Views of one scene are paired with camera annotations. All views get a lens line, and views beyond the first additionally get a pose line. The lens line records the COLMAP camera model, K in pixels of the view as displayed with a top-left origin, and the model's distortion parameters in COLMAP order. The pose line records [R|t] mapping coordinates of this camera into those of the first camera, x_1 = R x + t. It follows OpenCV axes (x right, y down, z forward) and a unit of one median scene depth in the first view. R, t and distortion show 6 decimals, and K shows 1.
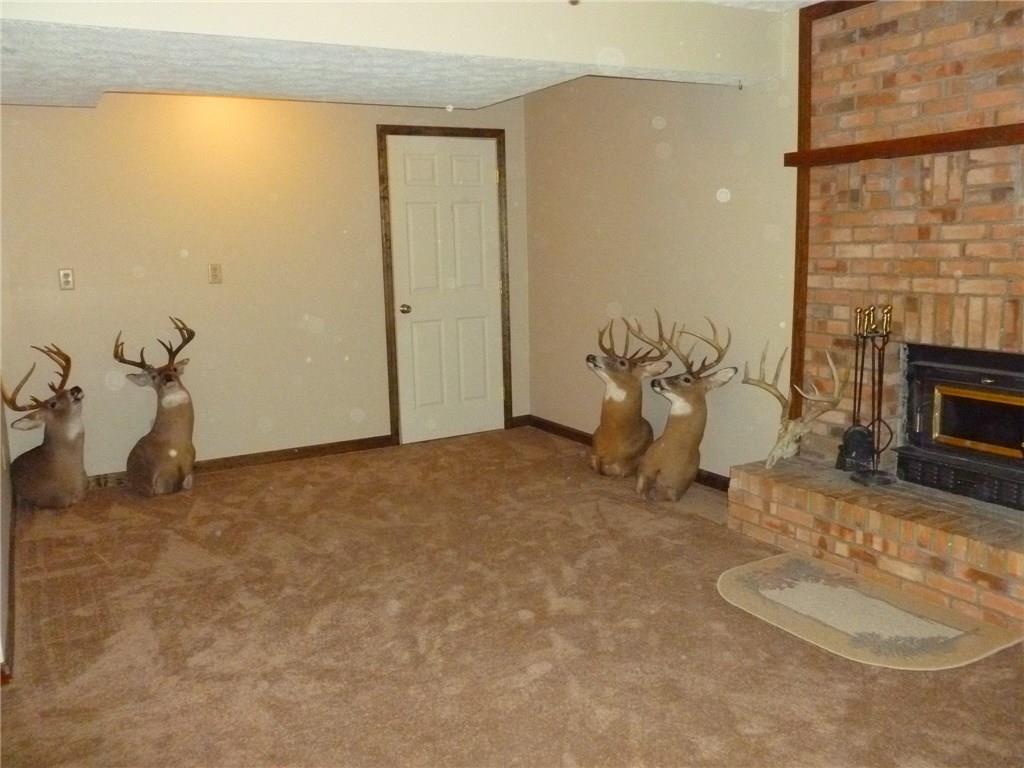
lens RADIAL K [[865.1, 0, 512.0], [0, 865.1, 384.0], [0, 0, 1]] dist [-0.033078, 0.006013]
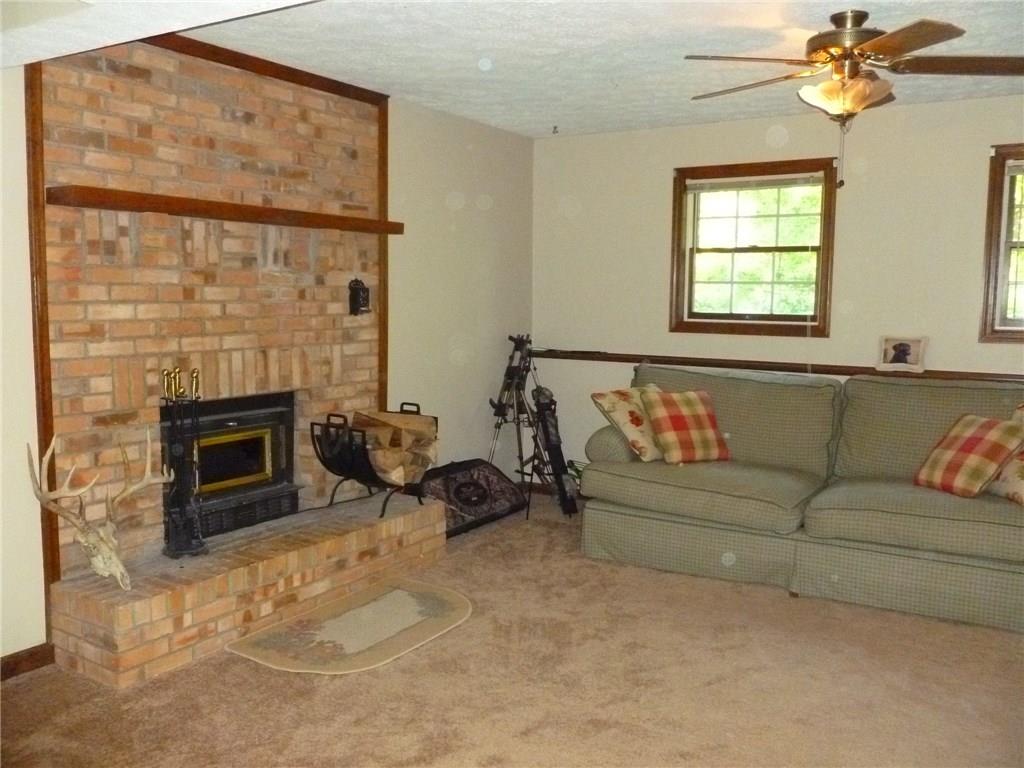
lens RADIAL K [[873.0, 0, 501.0], [0, 873.0, 390.9], [0, 0, 1]] dist [-0.037064, 0.005841]
pose [[-0.465115, -0.074452, 0.882114, -0.609028], [0.143619, 0.976910, 0.158179, -0.173328], [-0.873522, 0.200260, -0.443683, 1.160703]]
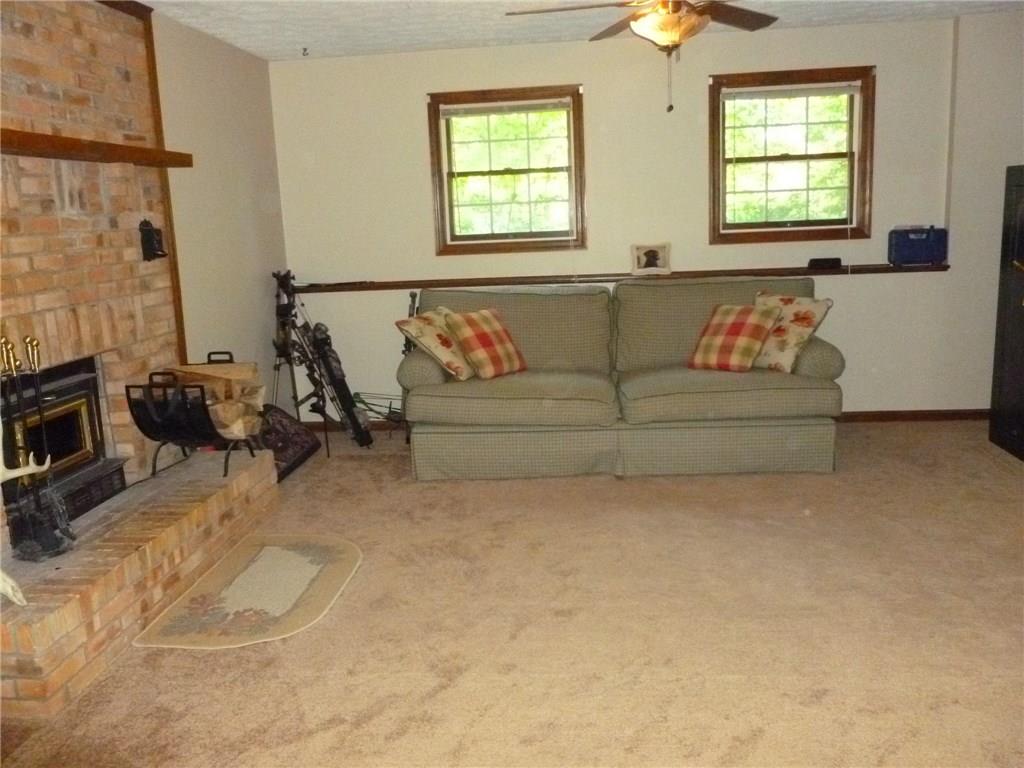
lens RADIAL K [[873.0, 0, 501.0], [0, 873.0, 390.9], [0, 0, 1]] dist [-0.037064, 0.005841]
pose [[-0.808237, -0.051830, 0.586572, -0.419104], [0.159993, 0.939318, 0.303452, -0.220397], [-0.566706, 0.339109, -0.750899, 1.403864]]
